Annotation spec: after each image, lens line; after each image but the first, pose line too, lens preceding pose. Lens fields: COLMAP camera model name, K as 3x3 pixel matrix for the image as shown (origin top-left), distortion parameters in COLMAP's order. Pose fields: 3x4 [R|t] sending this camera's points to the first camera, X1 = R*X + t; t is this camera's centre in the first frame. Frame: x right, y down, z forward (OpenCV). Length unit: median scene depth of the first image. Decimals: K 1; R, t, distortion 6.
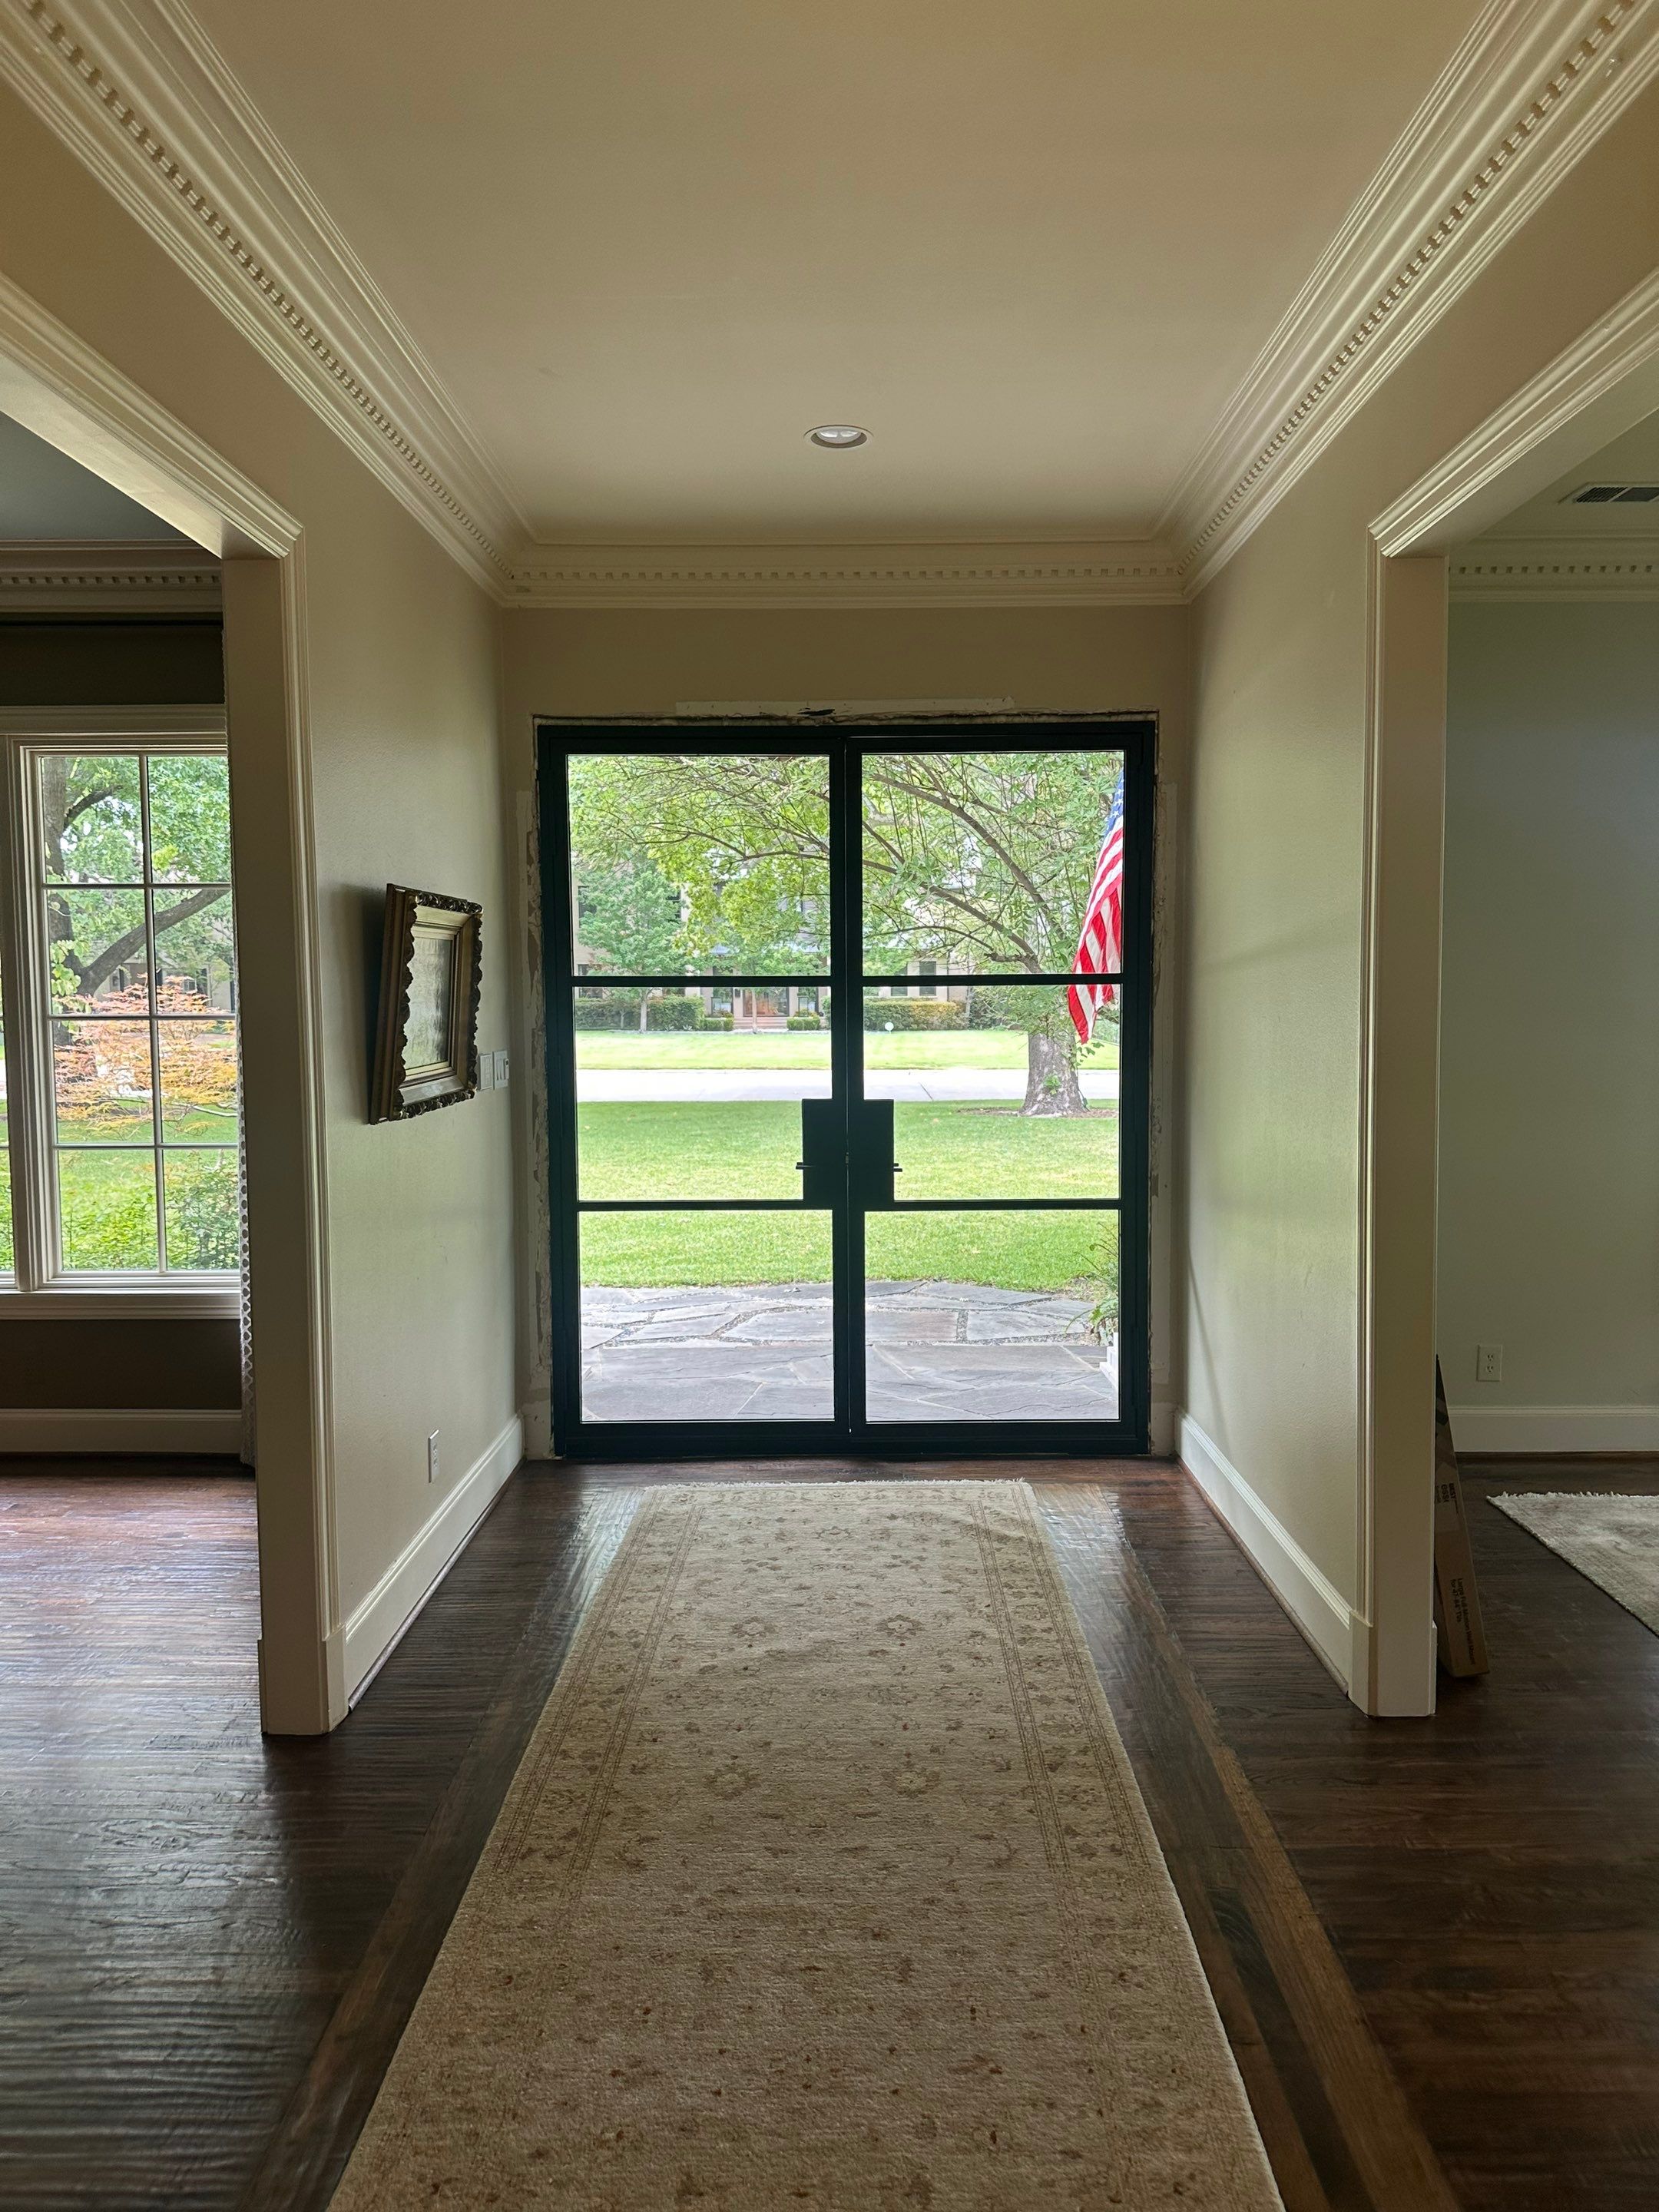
lens RADIAL K [[1641.0, 0, 821.1], [0, 1641.0, 1113.2], [0, 0, 1]] dist [0.122008, -0.170387]
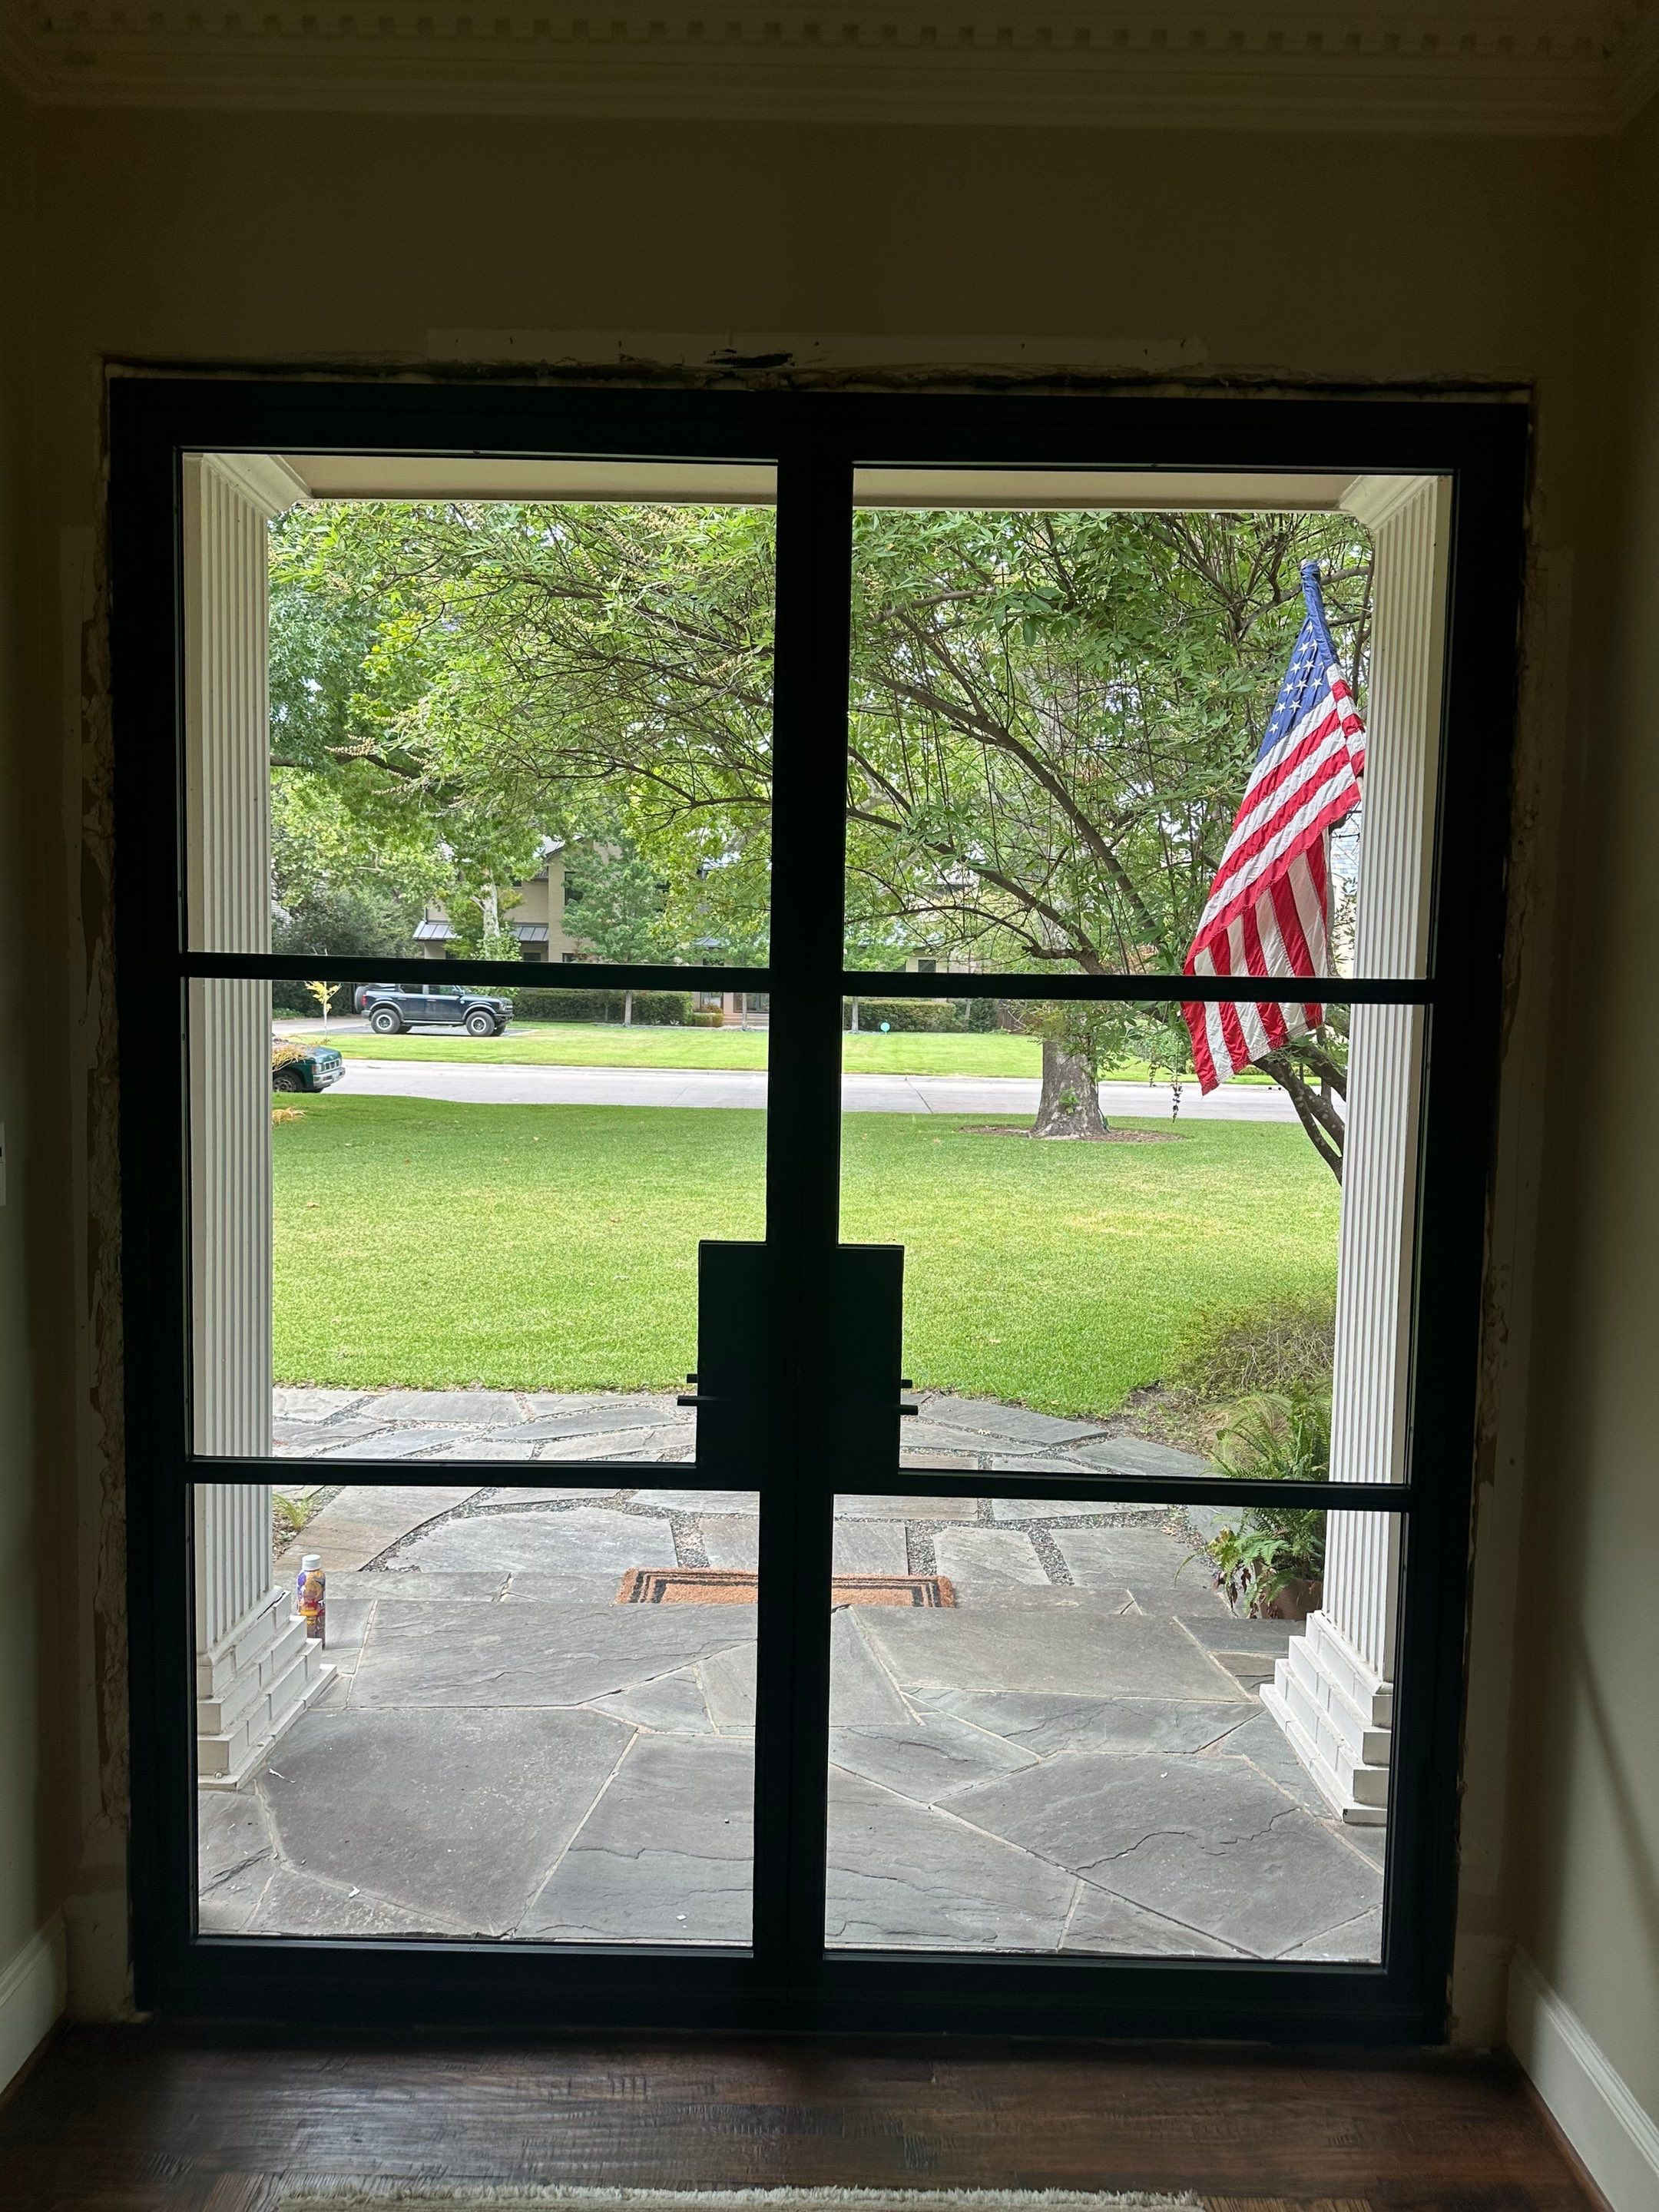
lens RADIAL K [[1641.0, 0, 821.1], [0, 1641.0, 1113.2], [0, 0, 1]] dist [0.122008, -0.170387]
pose [[0.999657, 0.025849, 0.004243, 0.018702], [-0.025859, 0.999663, 0.002189, -0.045143], [-0.004185, -0.002298, 0.999989, 0.544955]]
